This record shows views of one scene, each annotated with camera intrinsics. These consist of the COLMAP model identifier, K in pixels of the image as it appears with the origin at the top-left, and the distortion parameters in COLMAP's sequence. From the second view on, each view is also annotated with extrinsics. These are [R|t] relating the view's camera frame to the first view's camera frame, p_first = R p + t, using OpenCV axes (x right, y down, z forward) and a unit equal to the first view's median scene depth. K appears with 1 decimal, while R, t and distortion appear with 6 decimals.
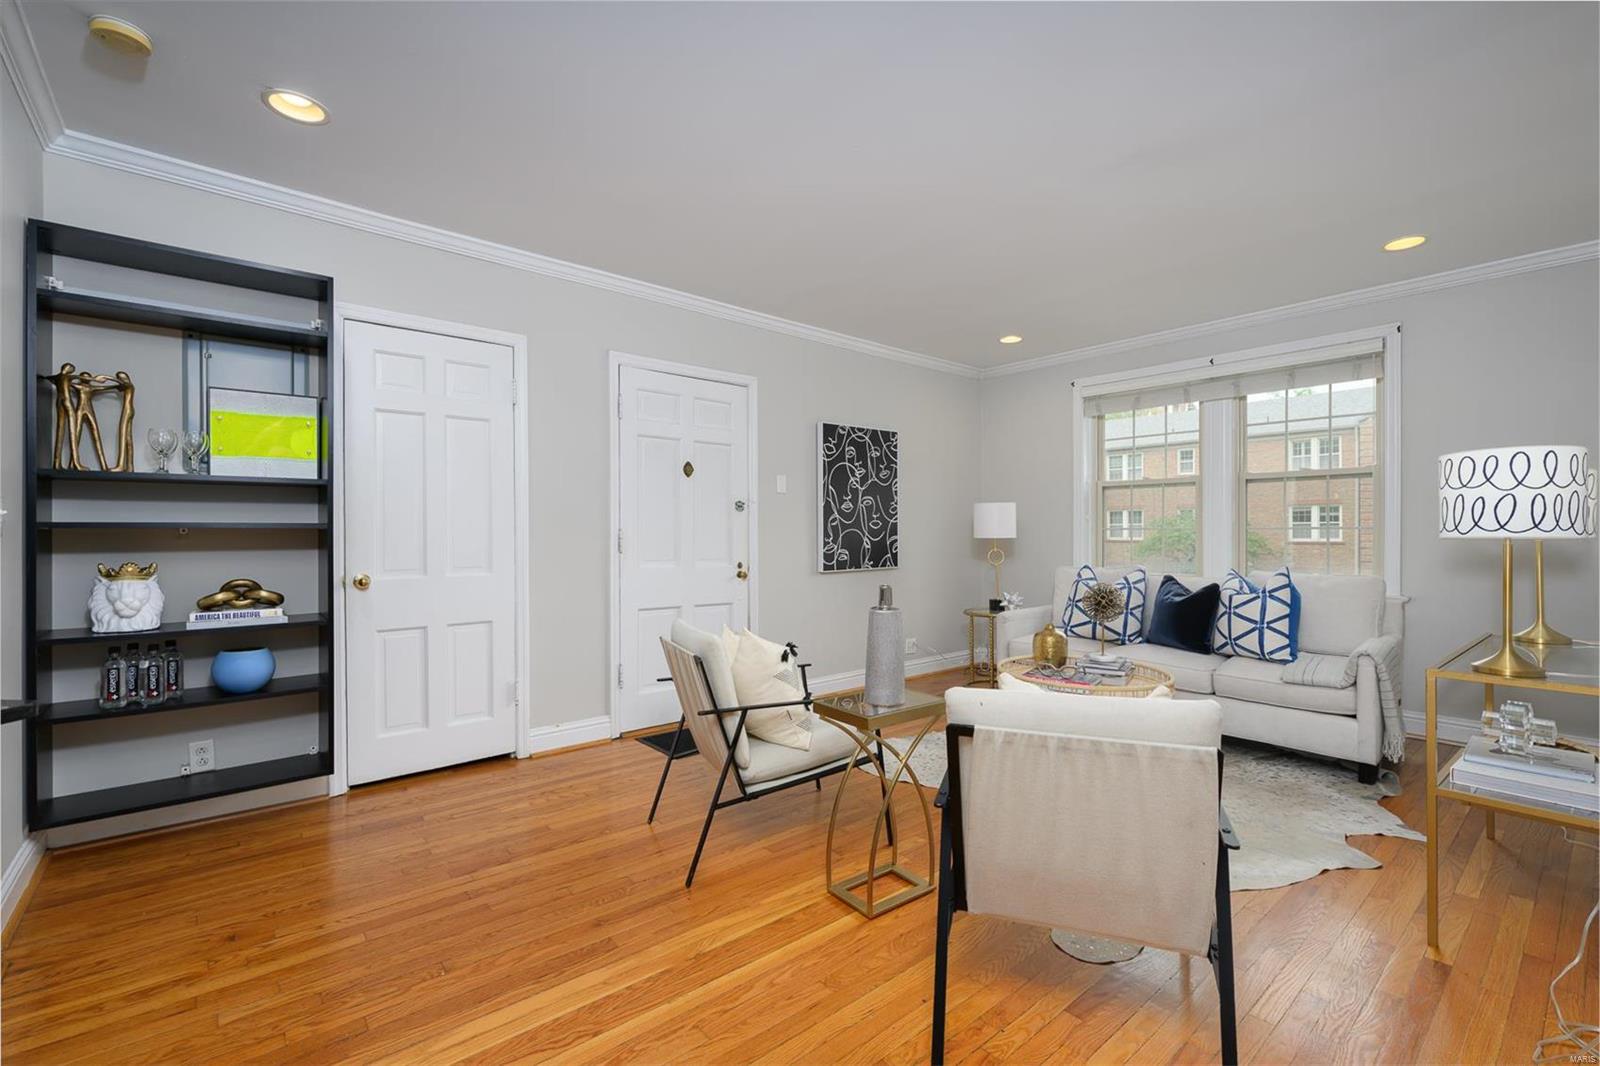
lens RADIAL K [[694.3, 0, 807.7], [0, 694.3, 532.3], [0, 0, 1]] dist [-0.000017, 0.000361]
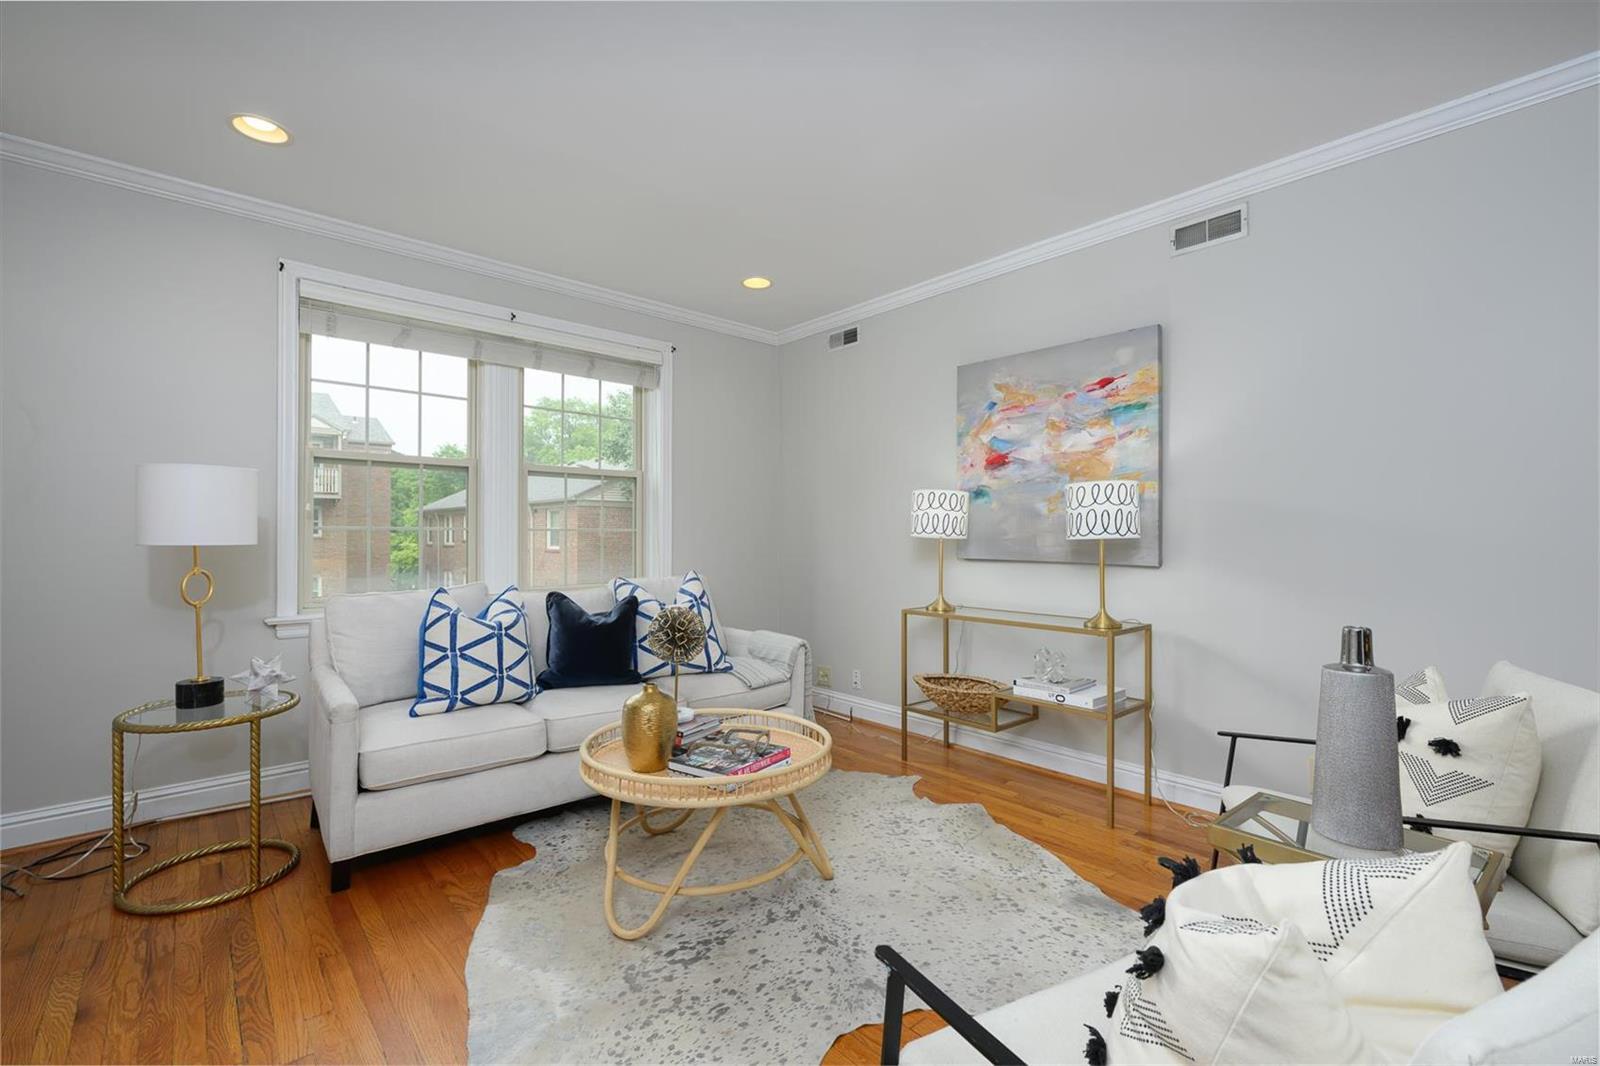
lens RADIAL K [[694.3, 0, 803.7], [0, 694.3, 534.1], [0, 0, 1]] dist [-0.000017, 0.000361]
pose [[-0.021427, 0.004818, 0.999759, -0.201283], [-0.002307, 0.999985, -0.004868, 0.002937], [-0.999768, -0.002411, -0.021416, 0.669548]]
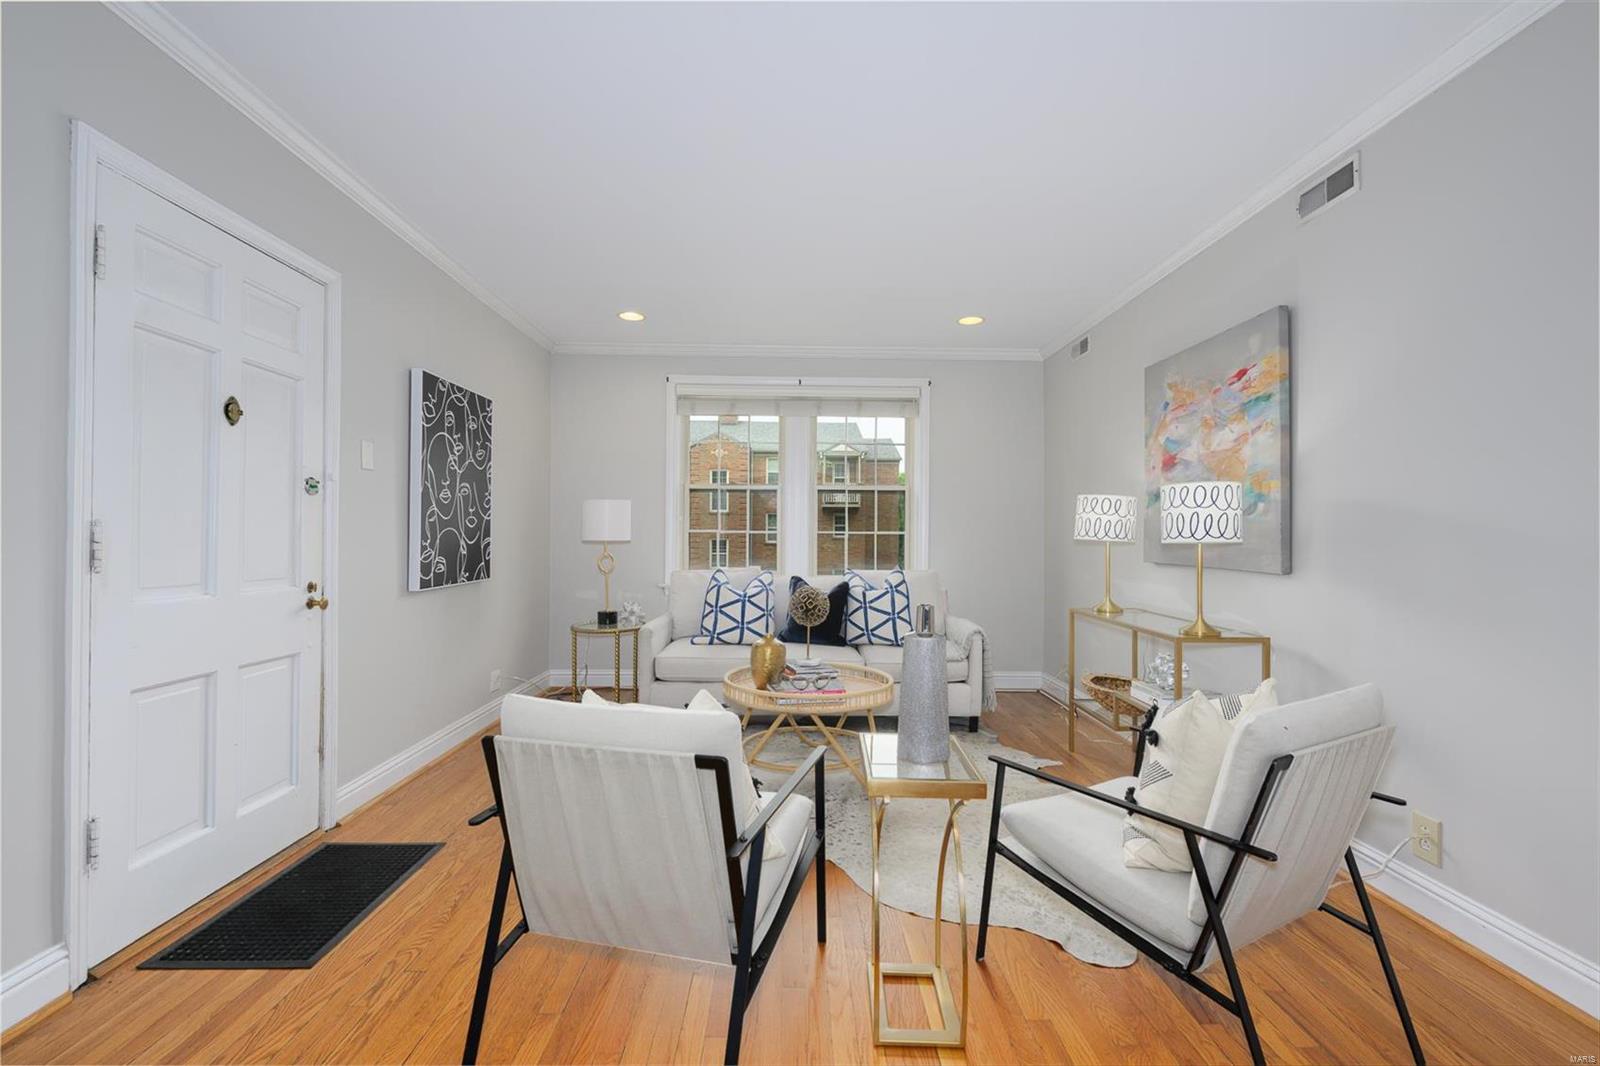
lens RADIAL K [[694.3, 0, 802.3], [0, 694.3, 532.5], [0, 0, 1]] dist [-0.000017, 0.000361]
pose [[0.635491, 0.010021, 0.772043, -0.262740], [-0.008792, 0.999945, -0.005742, 0.001053], [-0.772058, -0.003139, 0.635544, 0.283351]]
